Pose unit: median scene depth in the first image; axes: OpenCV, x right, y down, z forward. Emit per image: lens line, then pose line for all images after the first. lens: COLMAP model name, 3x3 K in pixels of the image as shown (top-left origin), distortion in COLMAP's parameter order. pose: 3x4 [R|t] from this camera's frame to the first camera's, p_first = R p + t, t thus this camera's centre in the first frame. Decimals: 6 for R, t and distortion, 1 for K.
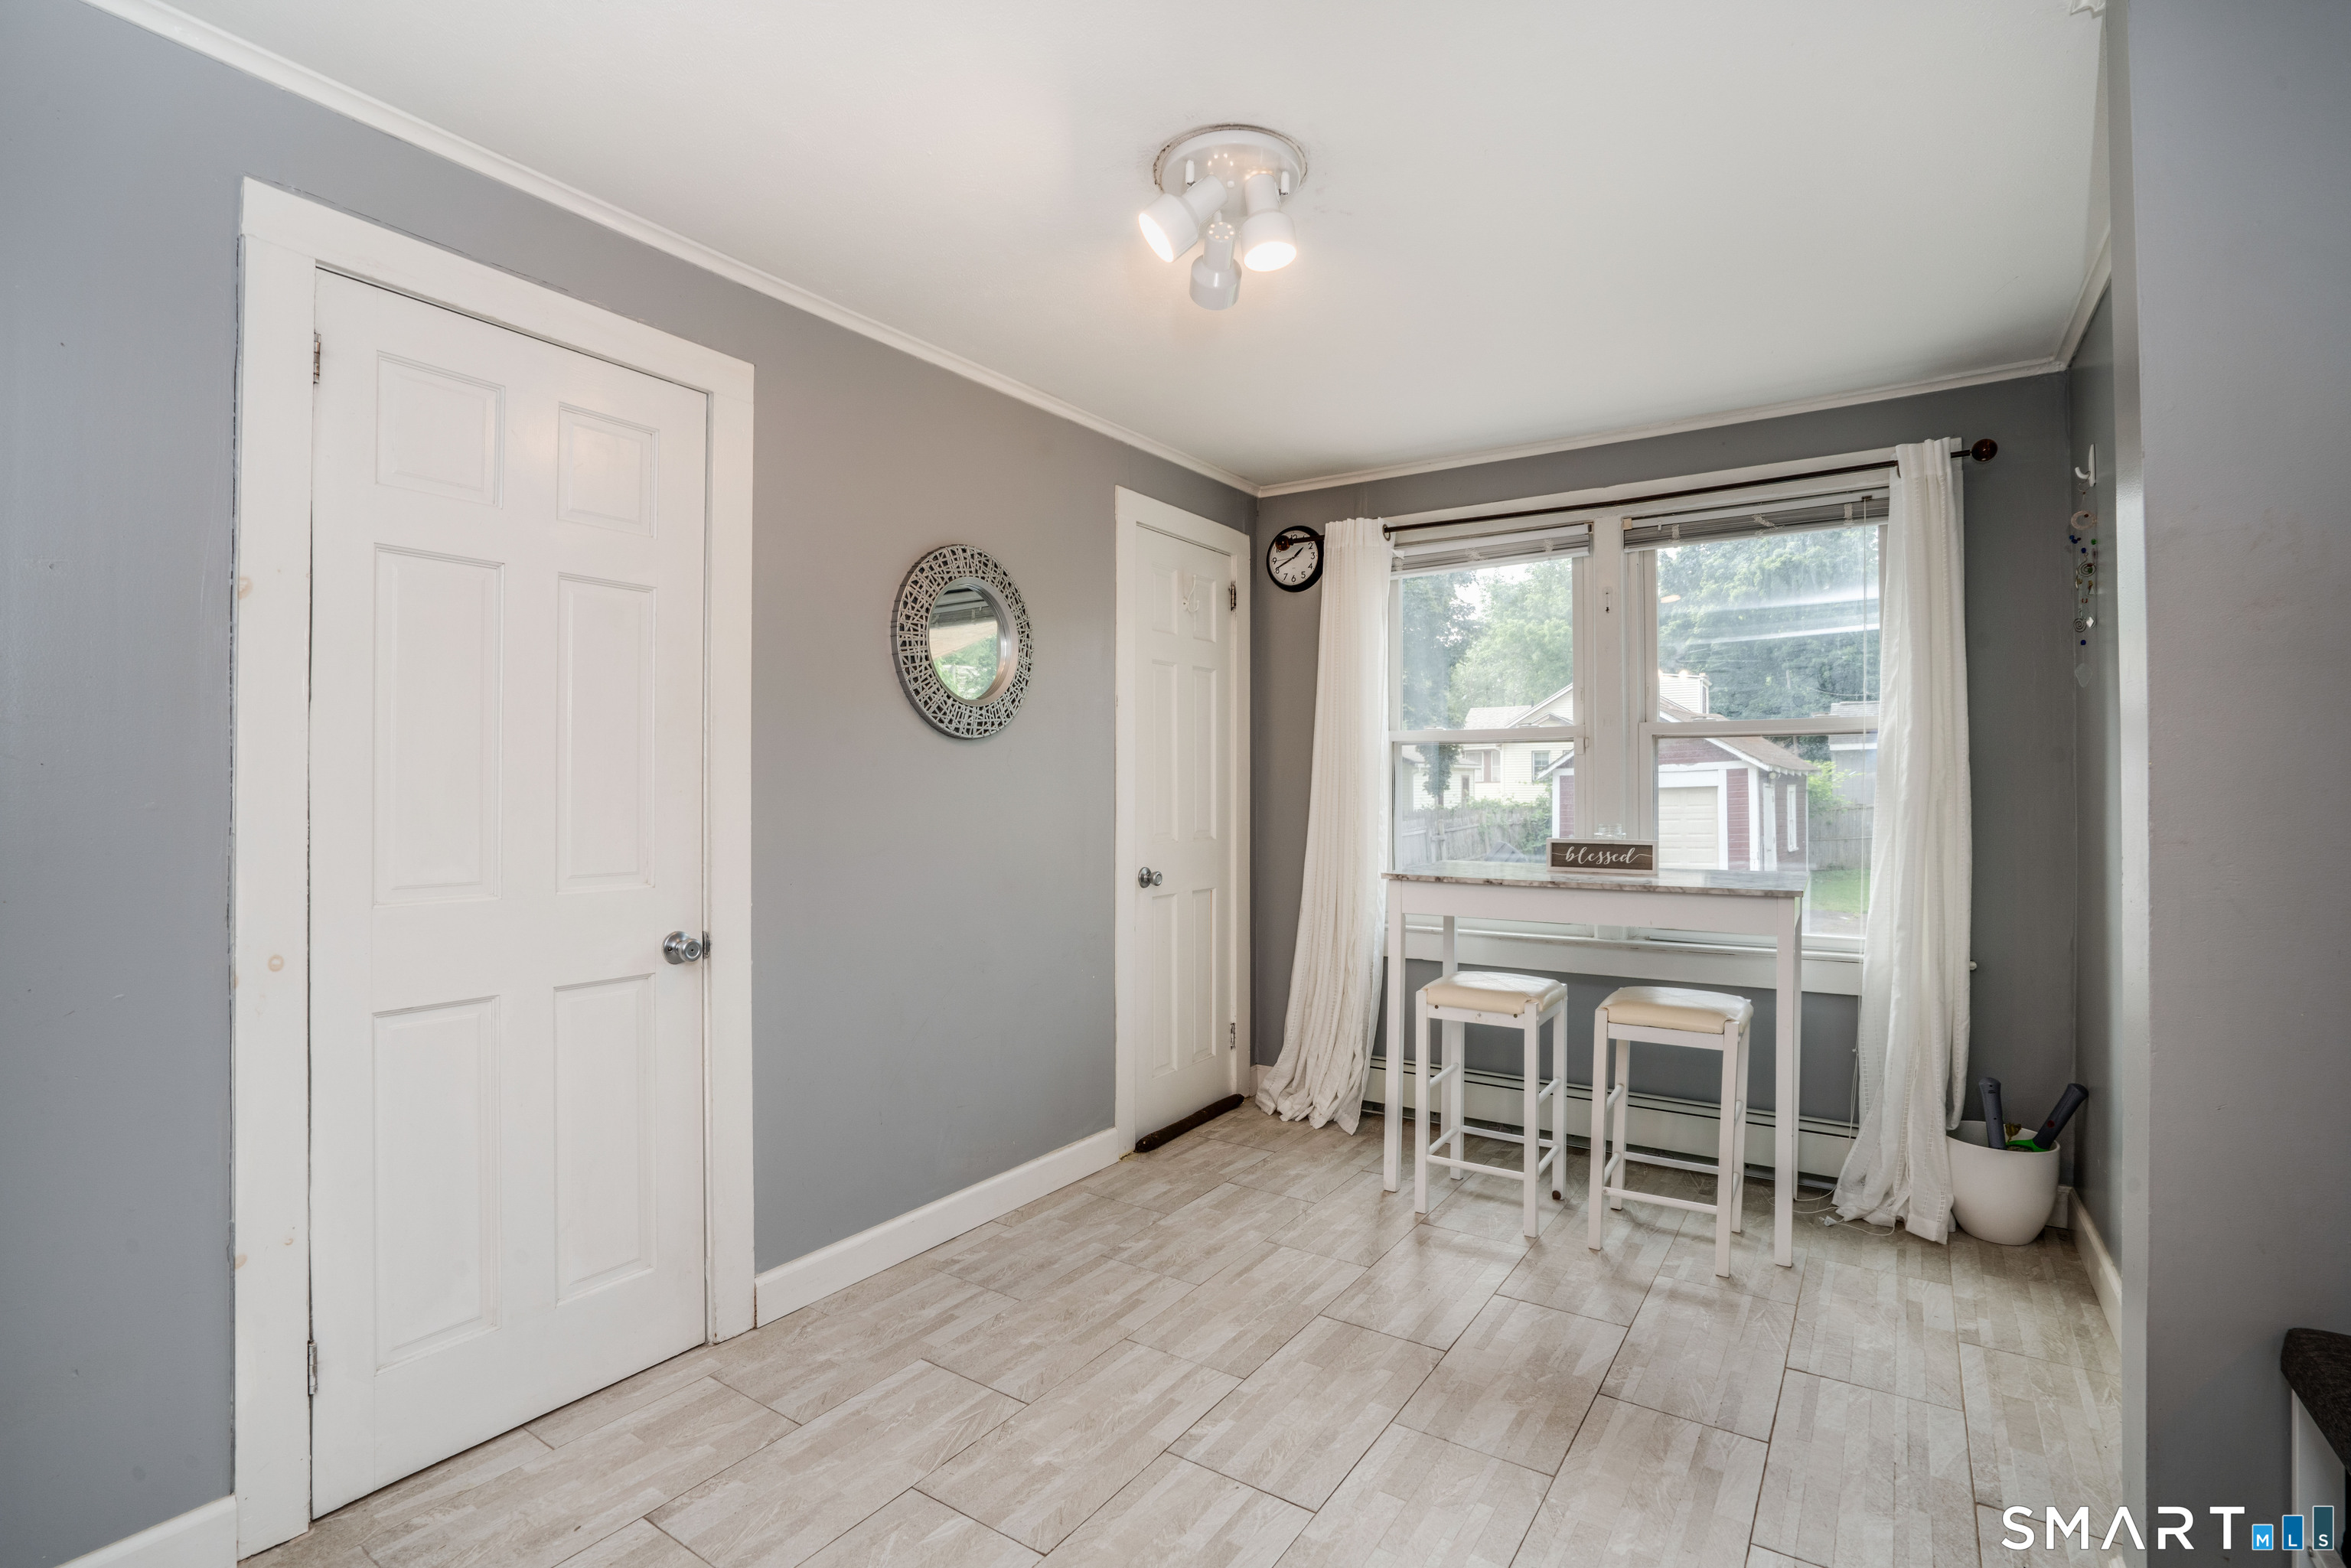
lens RADIAL K [[1077.4, 0, 1175.5], [0, 1077.4, 784.0], [0, 0, 1]] dist [-0.055562, 0.026967]
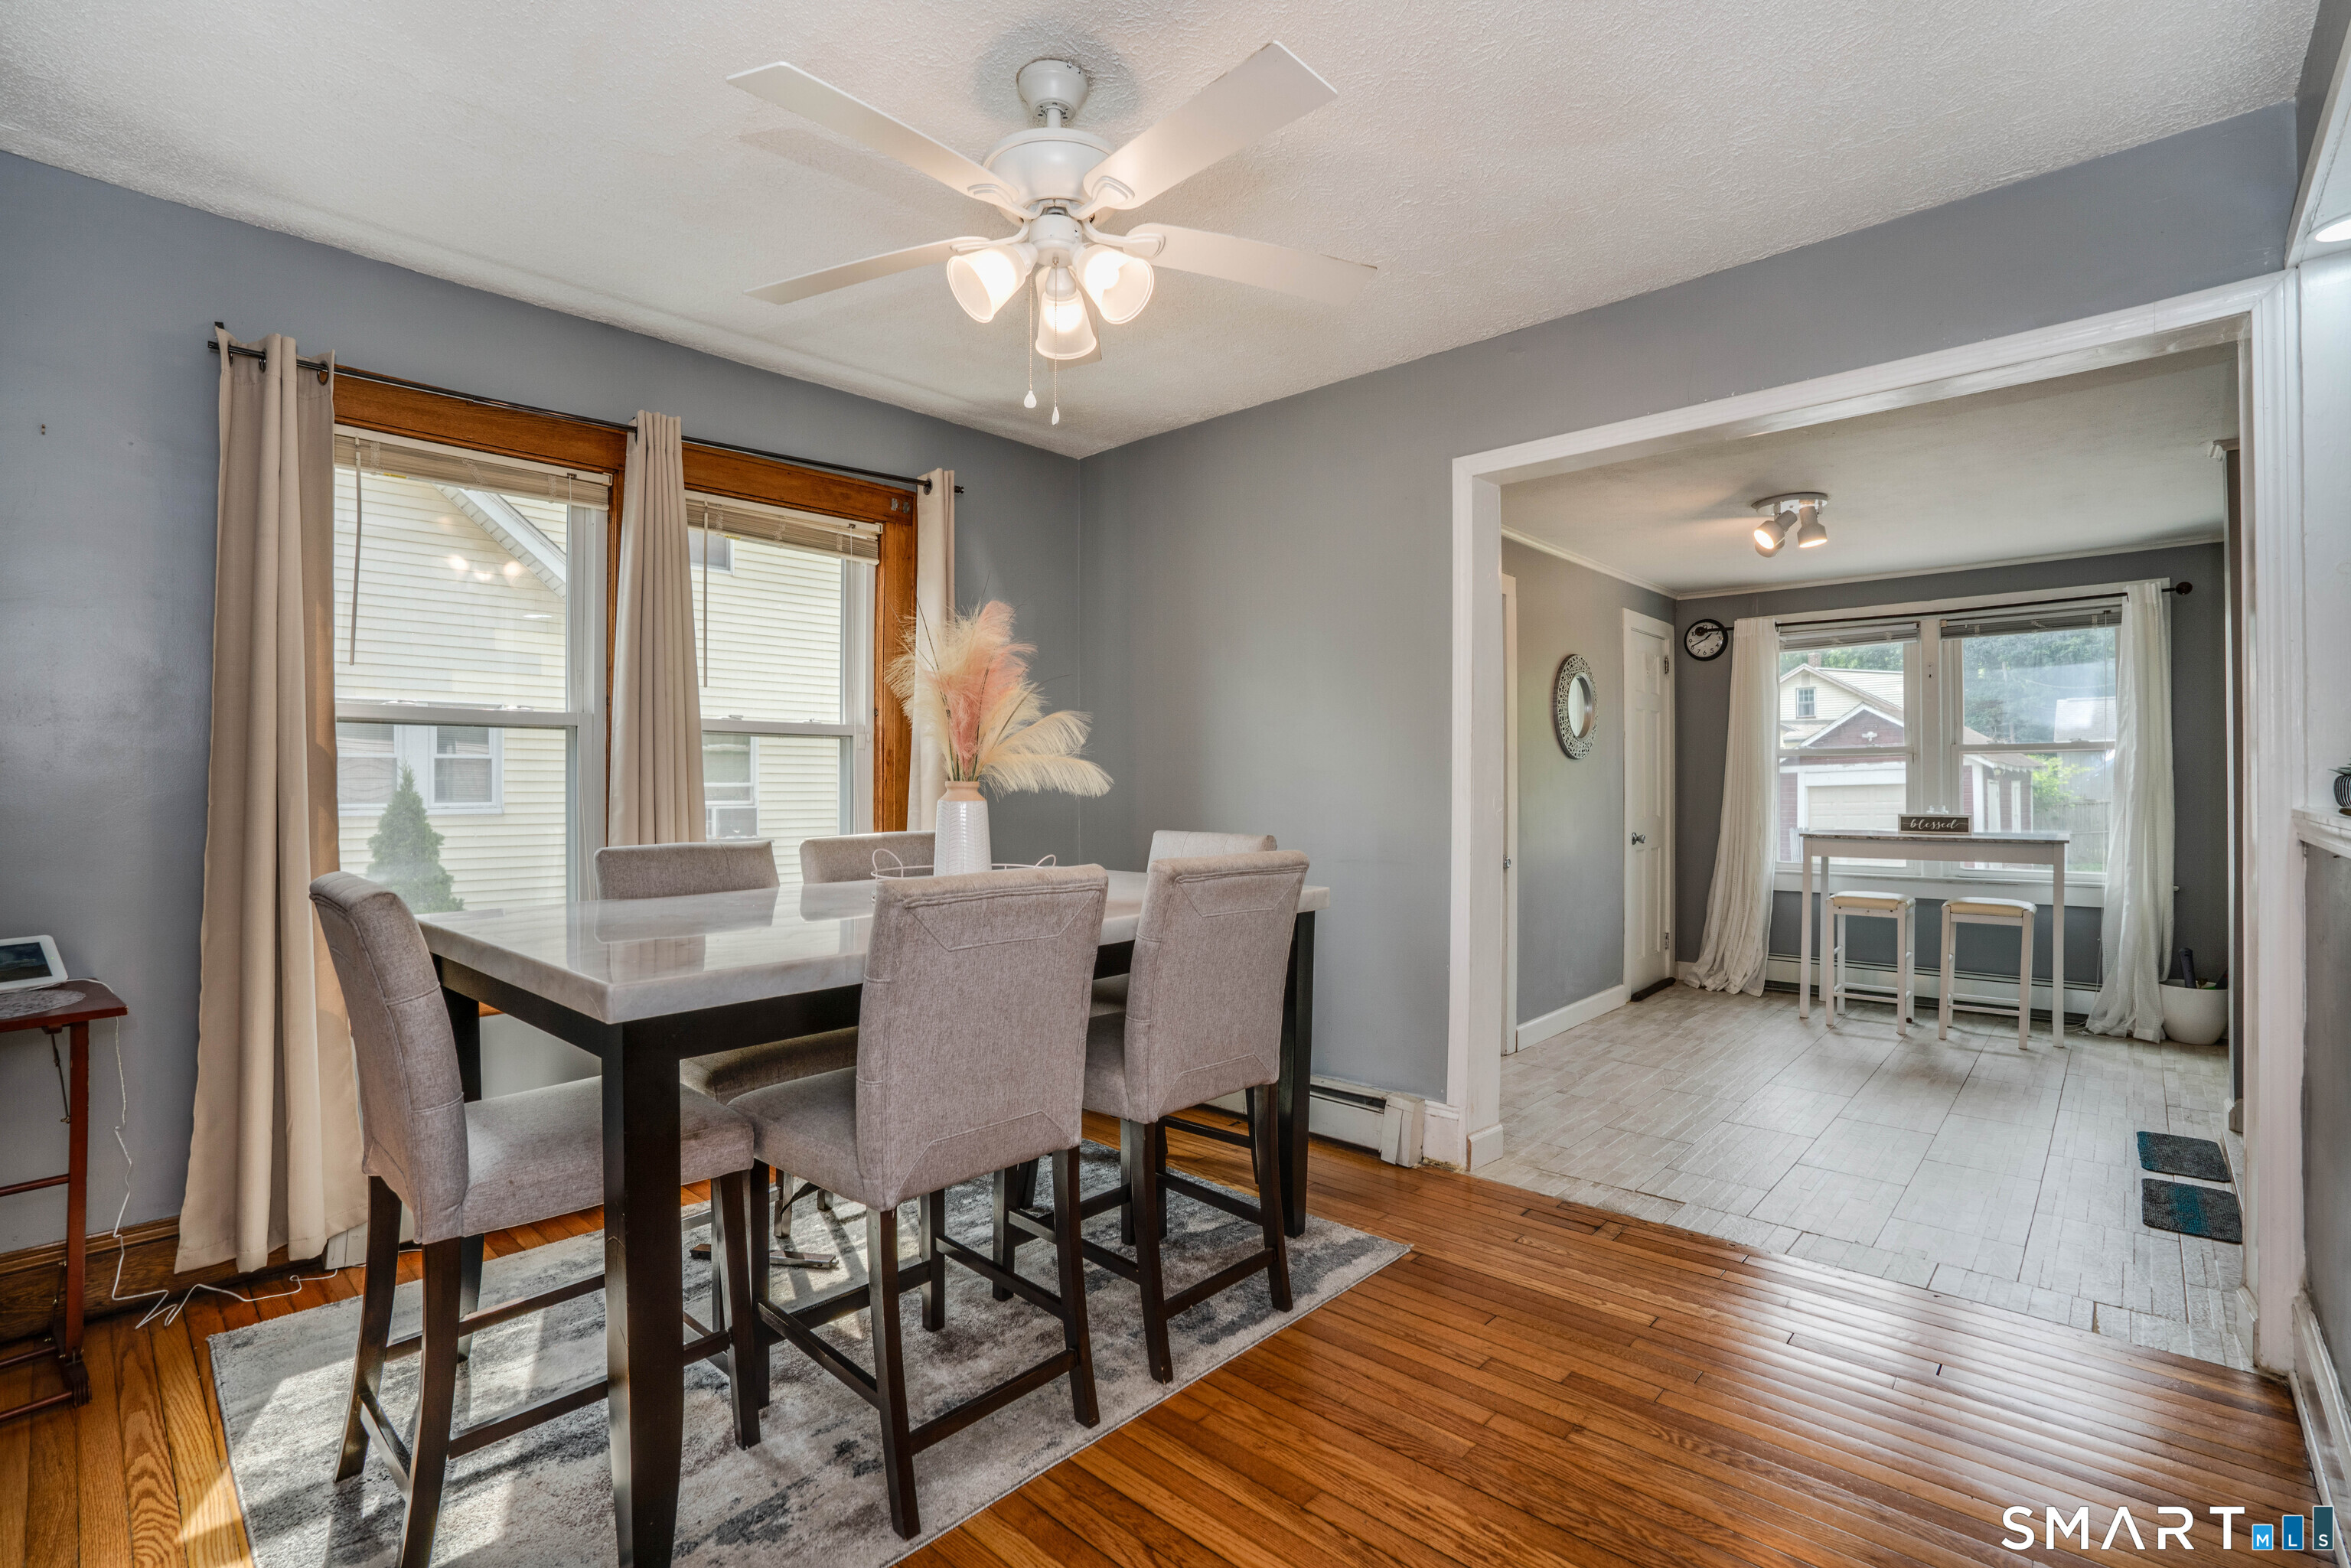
lens RADIAL K [[1077.4, 0, 1175.5], [0, 1077.4, 784.0], [0, 0, 1]] dist [-0.055562, 0.026967]
pose [[0.990259, -0.002319, -0.139220, -0.554893], [0.002626, 0.999995, 0.002025, -0.003800], [0.139214, -0.002371, 0.990259, -0.820711]]
